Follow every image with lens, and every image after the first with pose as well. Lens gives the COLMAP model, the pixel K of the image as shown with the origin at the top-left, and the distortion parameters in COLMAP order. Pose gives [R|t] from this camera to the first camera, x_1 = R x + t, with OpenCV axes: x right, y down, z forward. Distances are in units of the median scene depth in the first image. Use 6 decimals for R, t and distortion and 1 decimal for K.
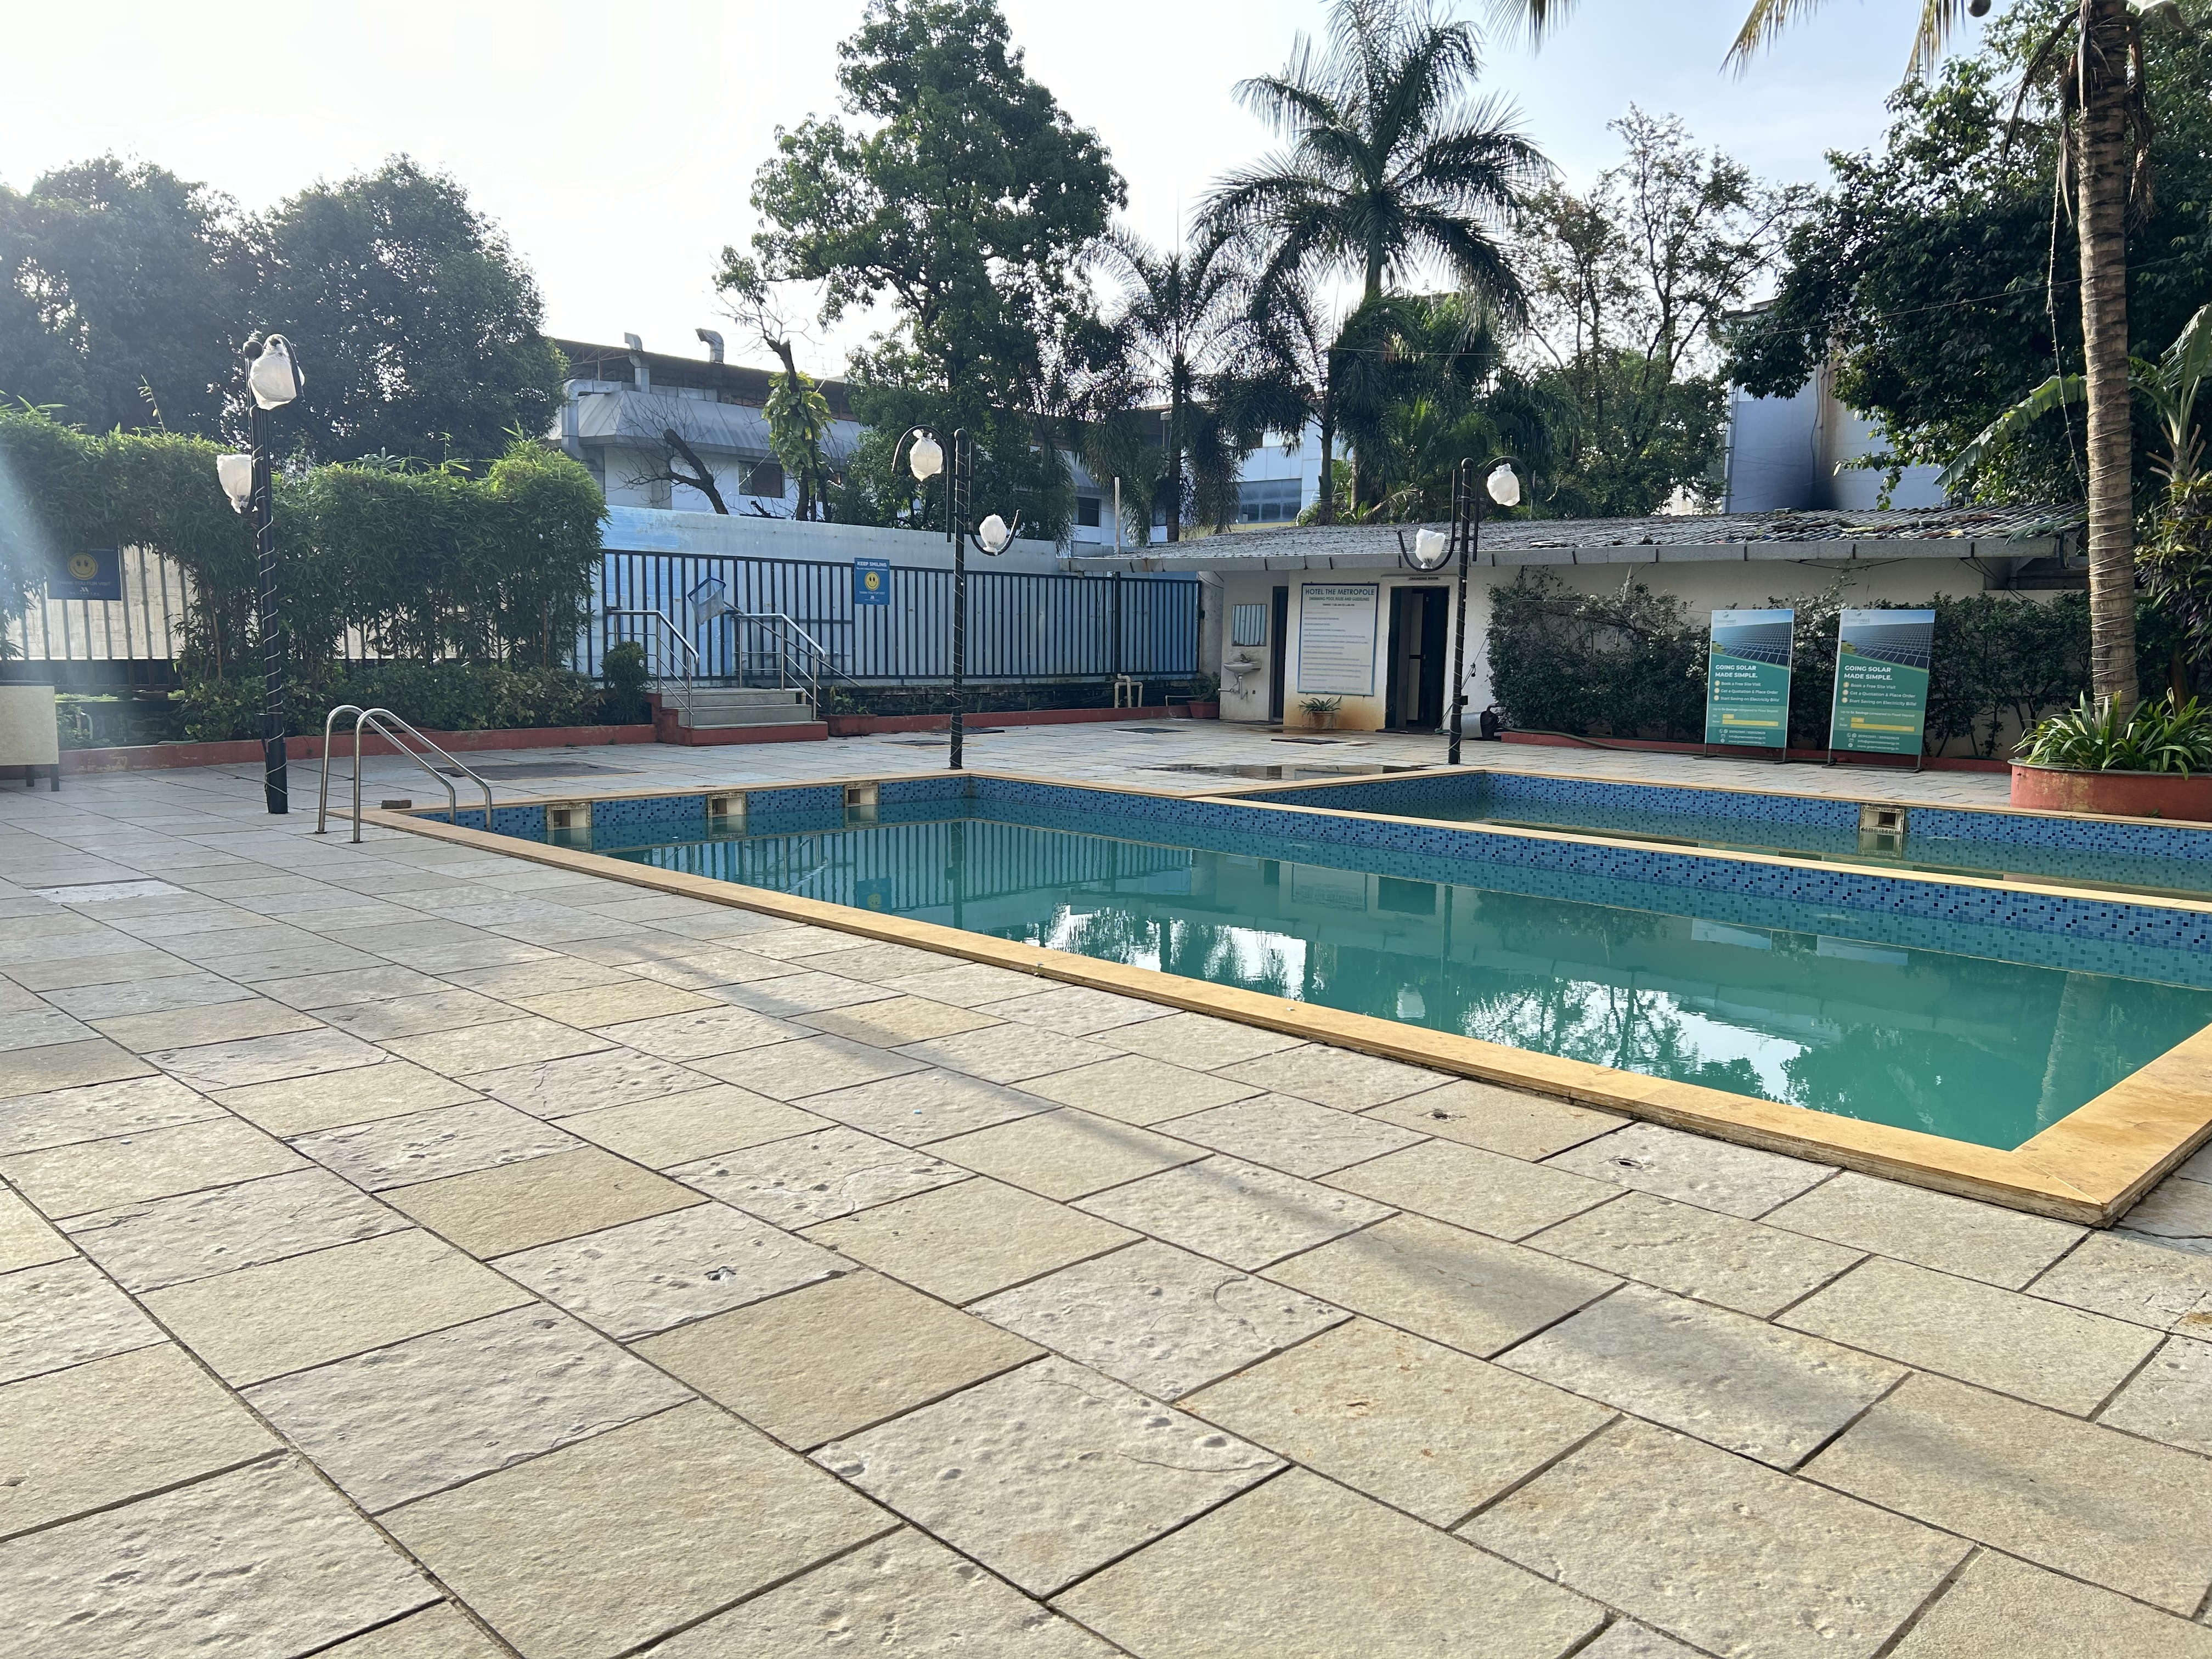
lens RADIAL K [[1660.4, 0, 1115.3], [0, 1660.4, 842.5], [0, 0, 1]] dist [0.062204, -0.066651]
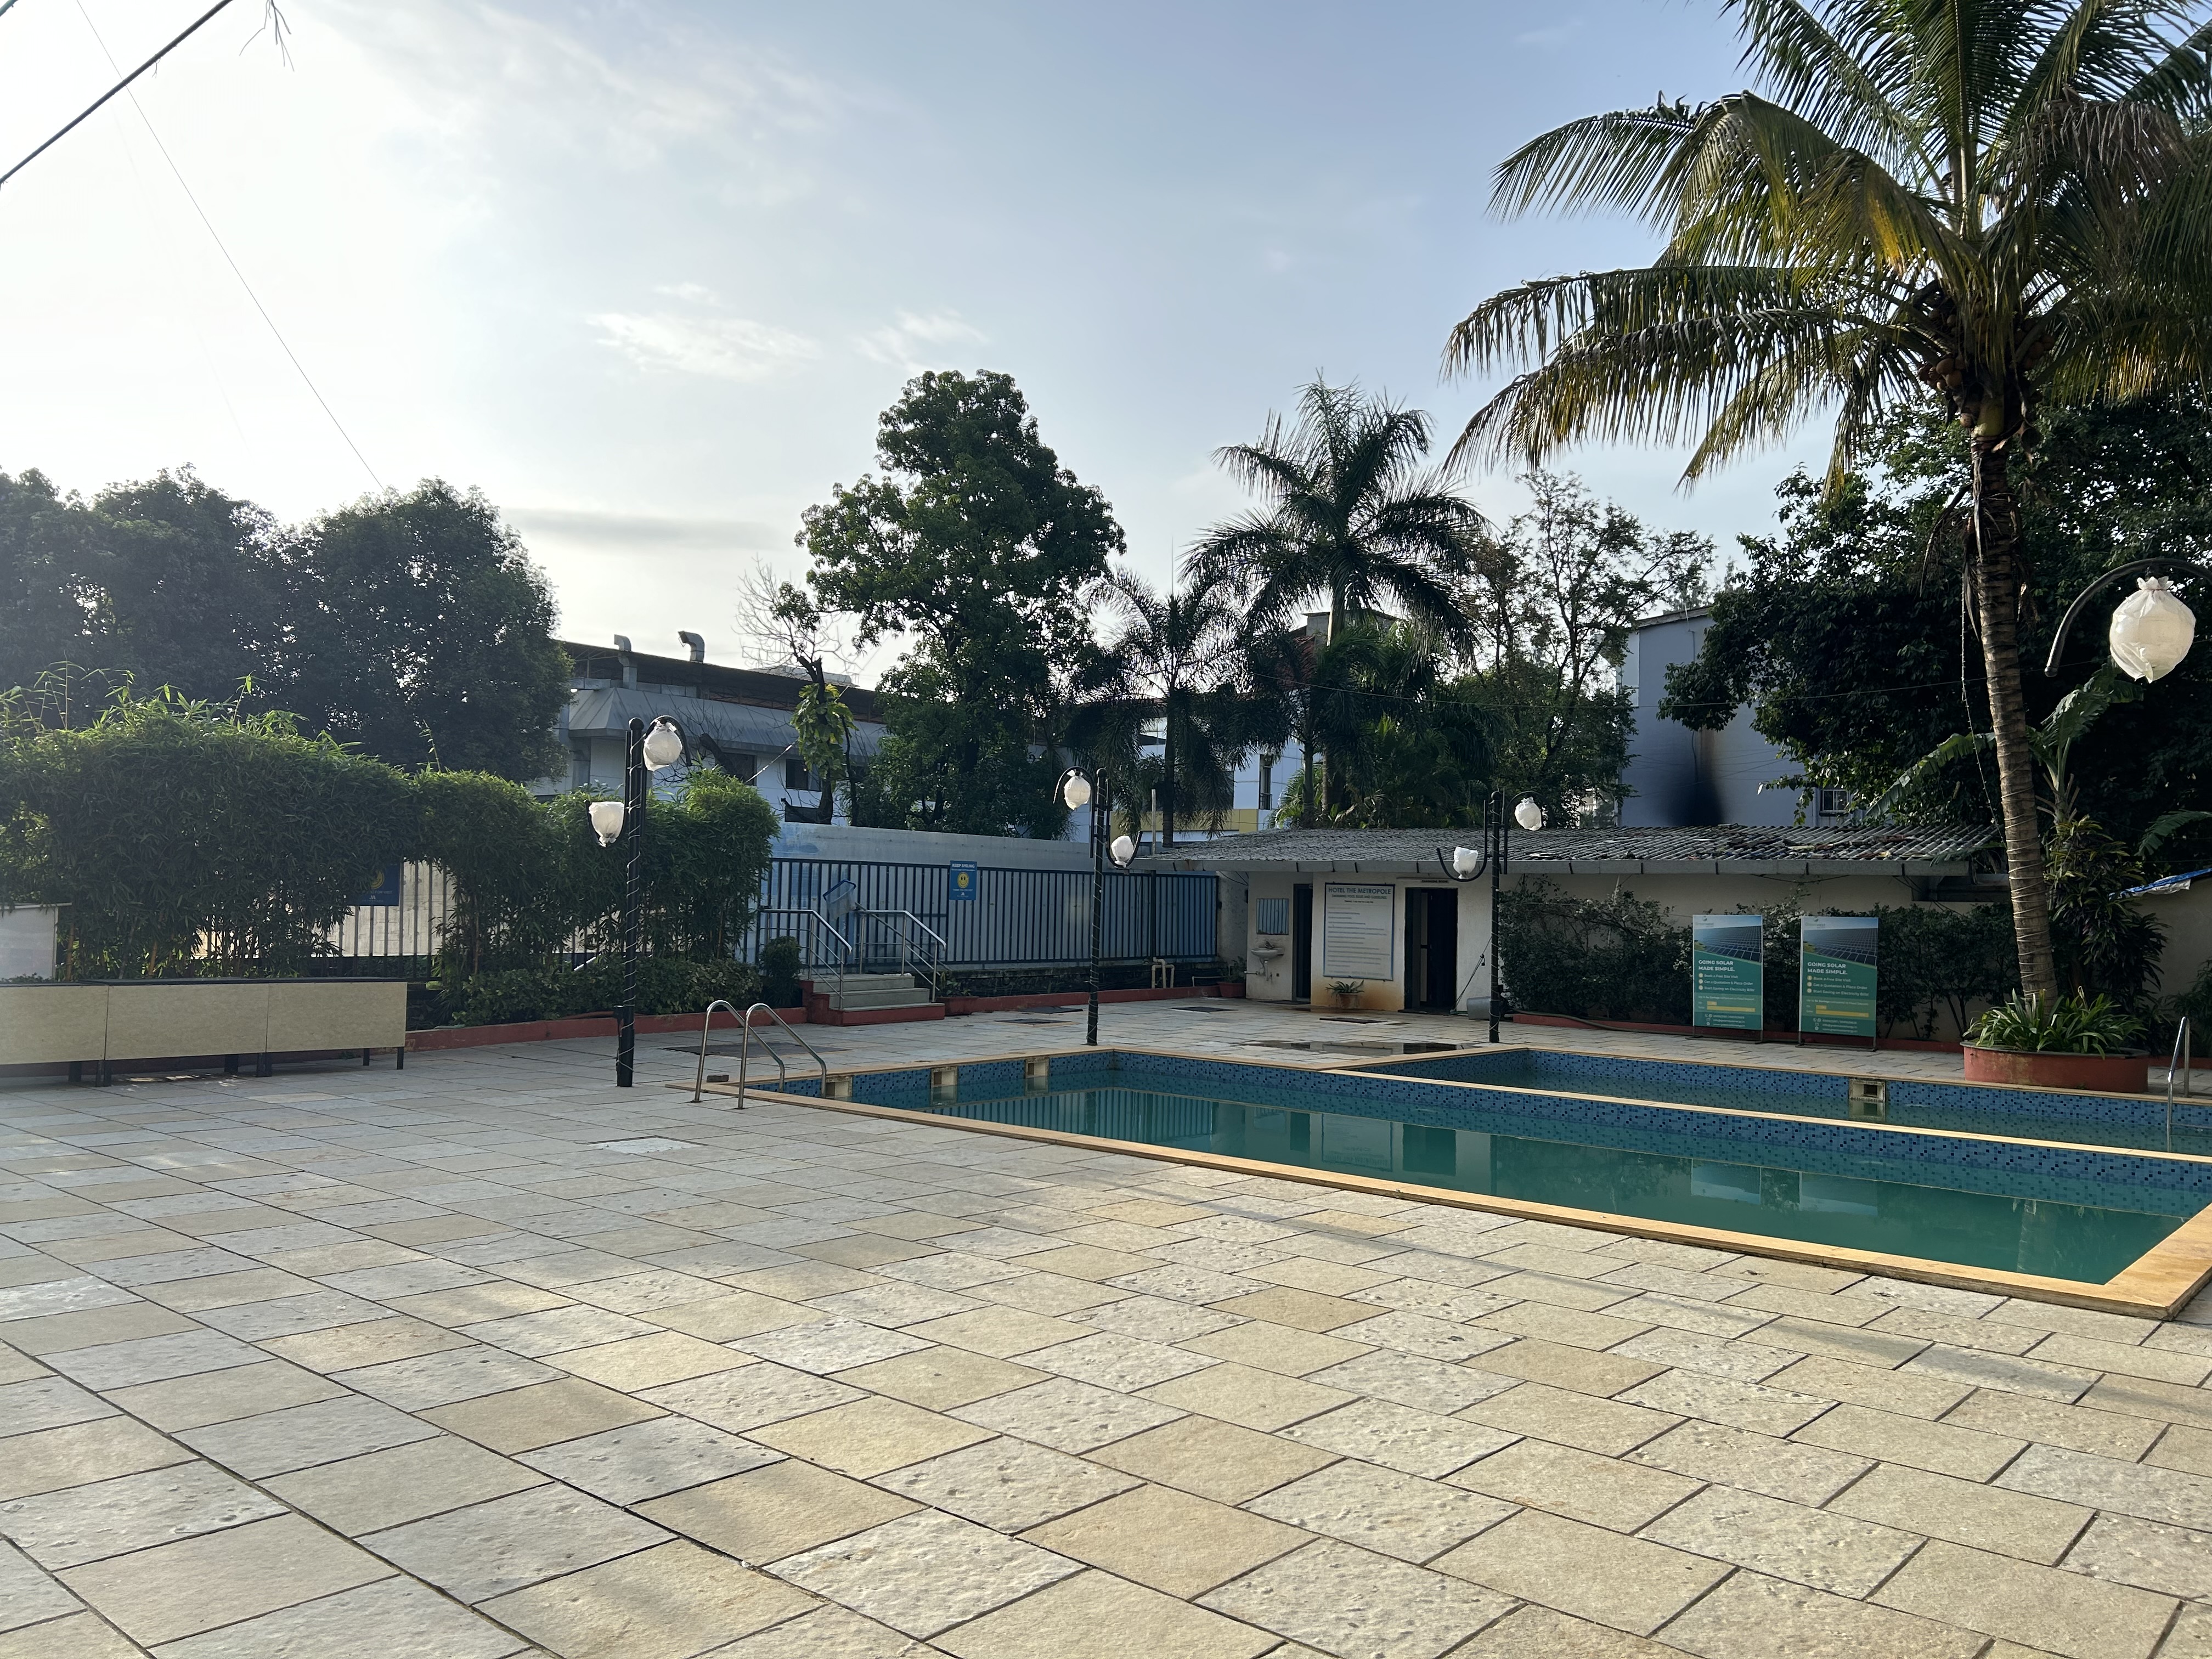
lens RADIAL K [[1660.4, 0, 1105.8], [0, 1660.4, 844.8], [0, 0, 1]] dist [0.062204, -0.066651]
pose [[0.997997, 0.007416, 0.062824, -0.150264], [0.002738, 0.987109, -0.160026, 0.003196], [-0.063201, 0.159877, 0.985112, -0.176974]]
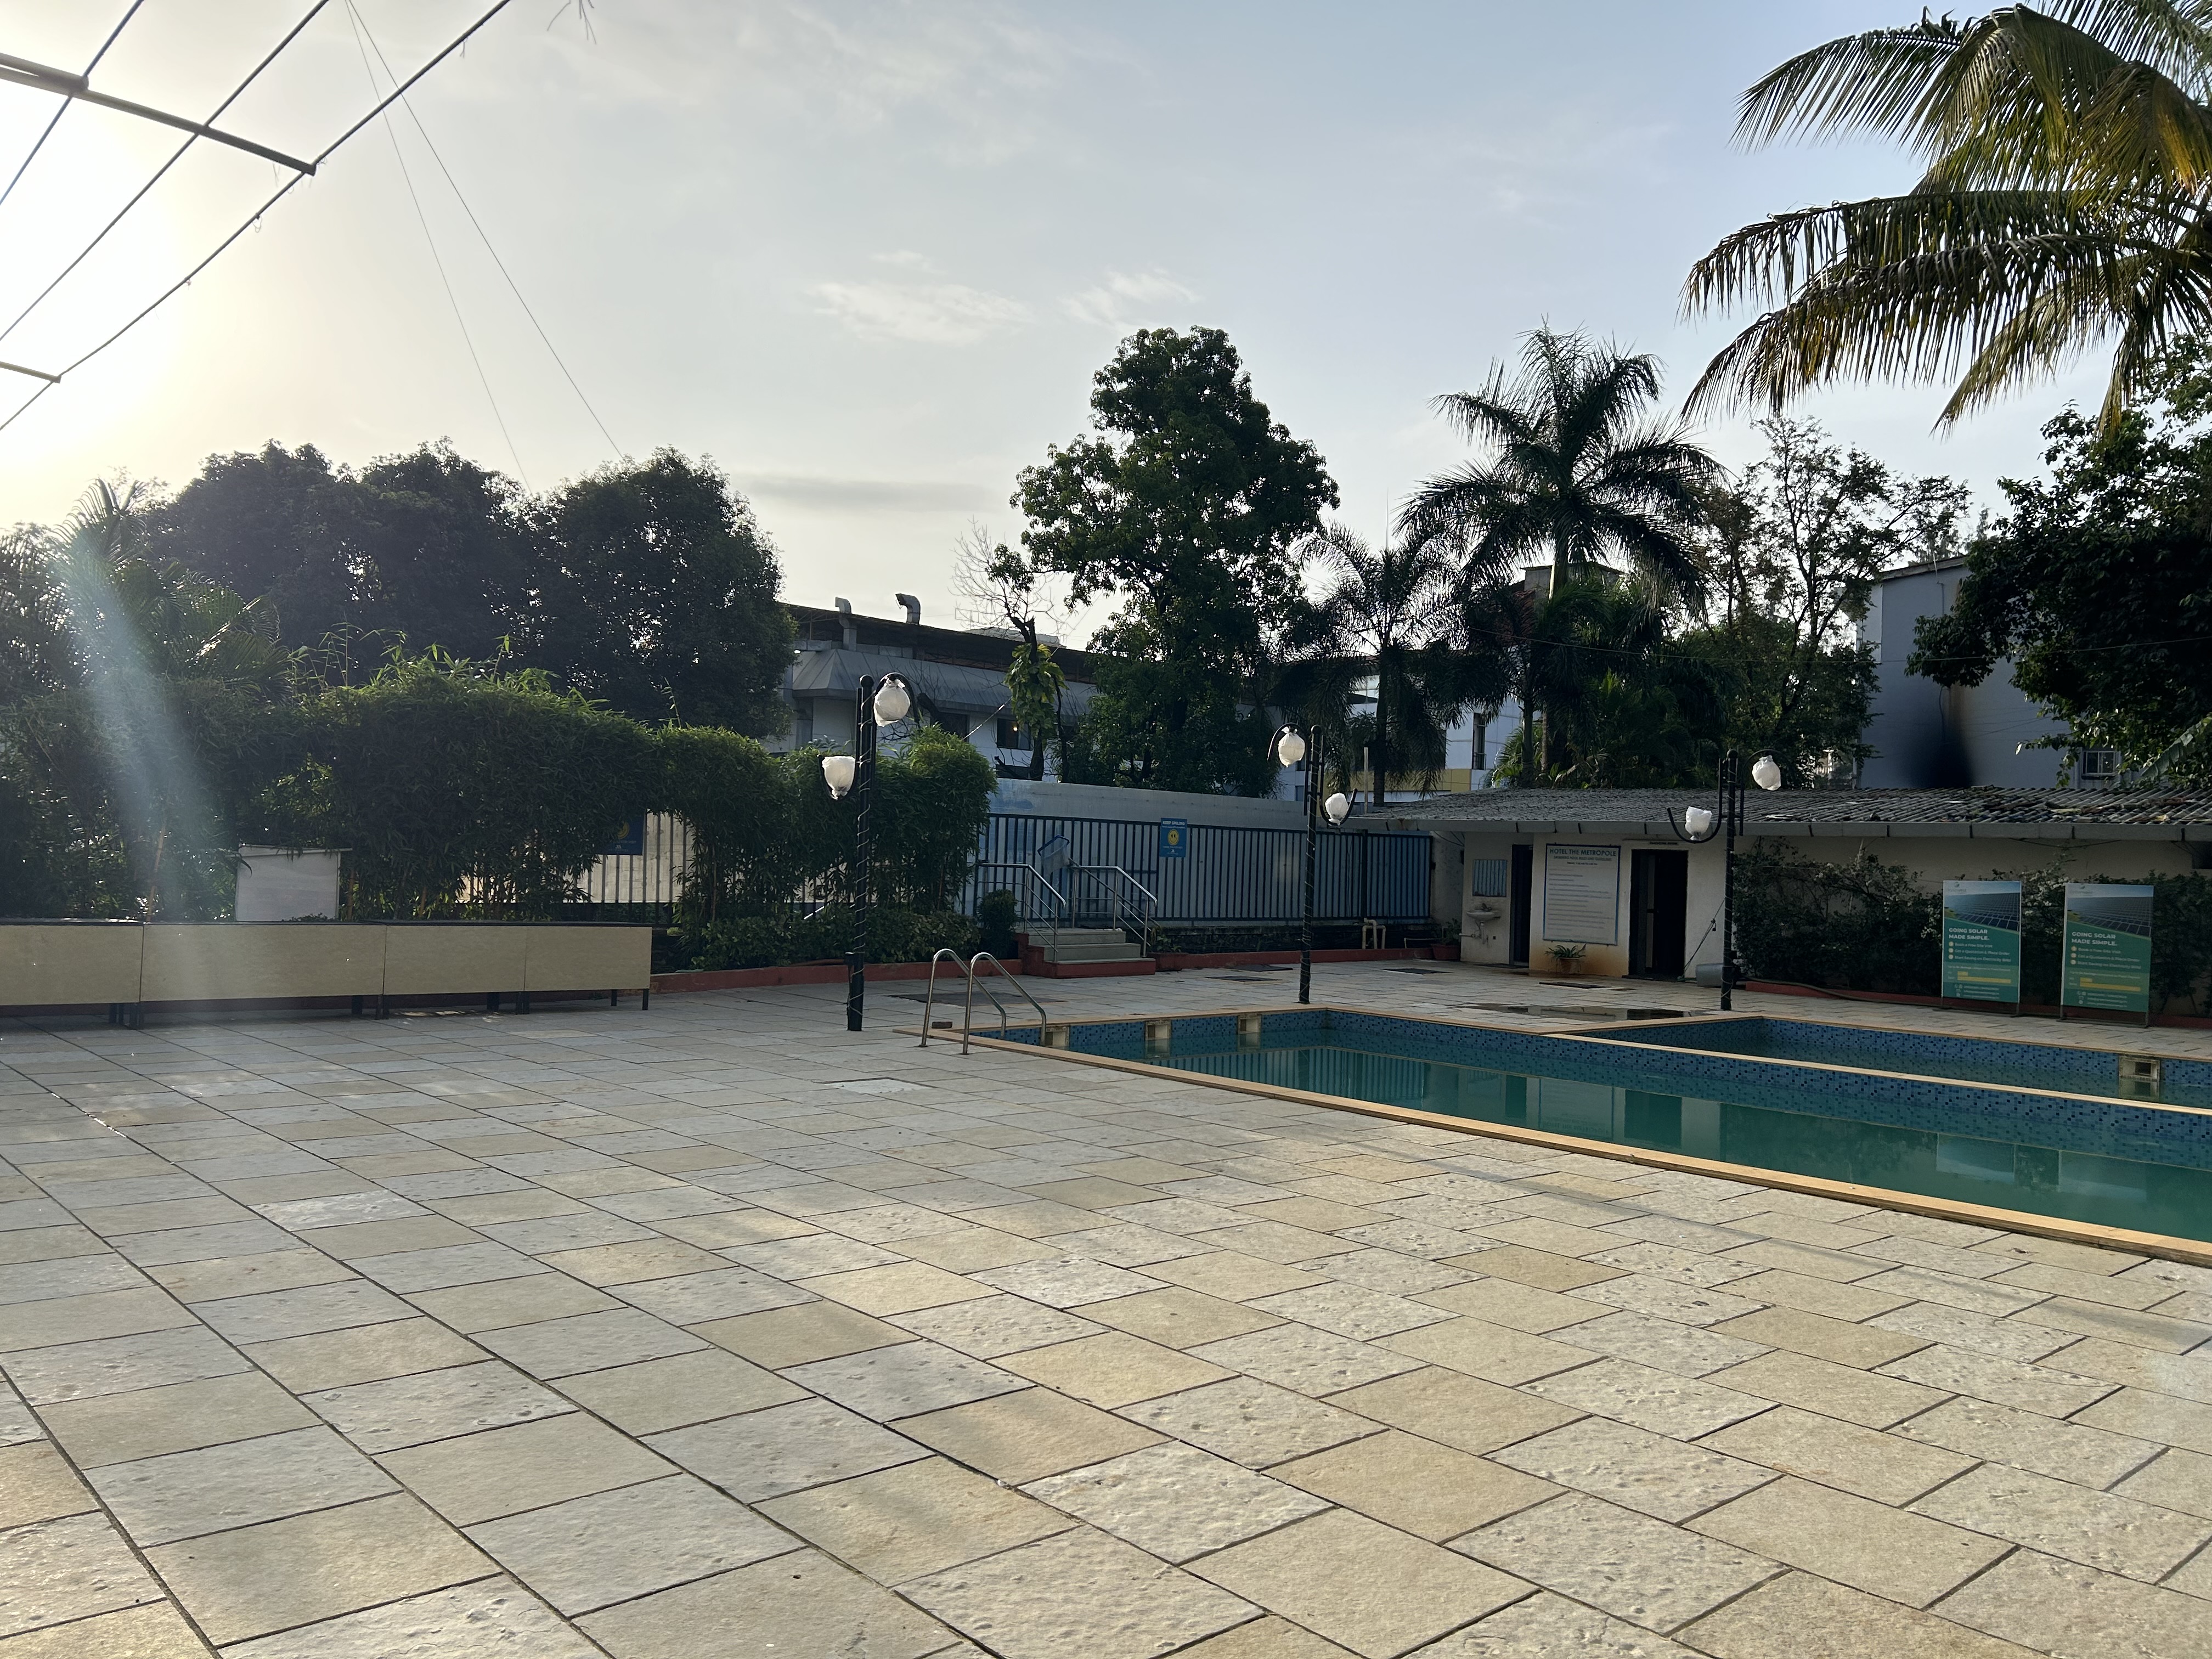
lens RADIAL K [[1660.4, 0, 1111.5], [0, 1660.4, 835.9], [0, 0, 1]] dist [0.062204, -0.066651]
pose [[0.998322, 0.015665, -0.055753, -0.157263], [-0.023373, 0.989817, -0.140417, 0.005964], [0.052986, 0.141484, 0.988521, -0.178137]]
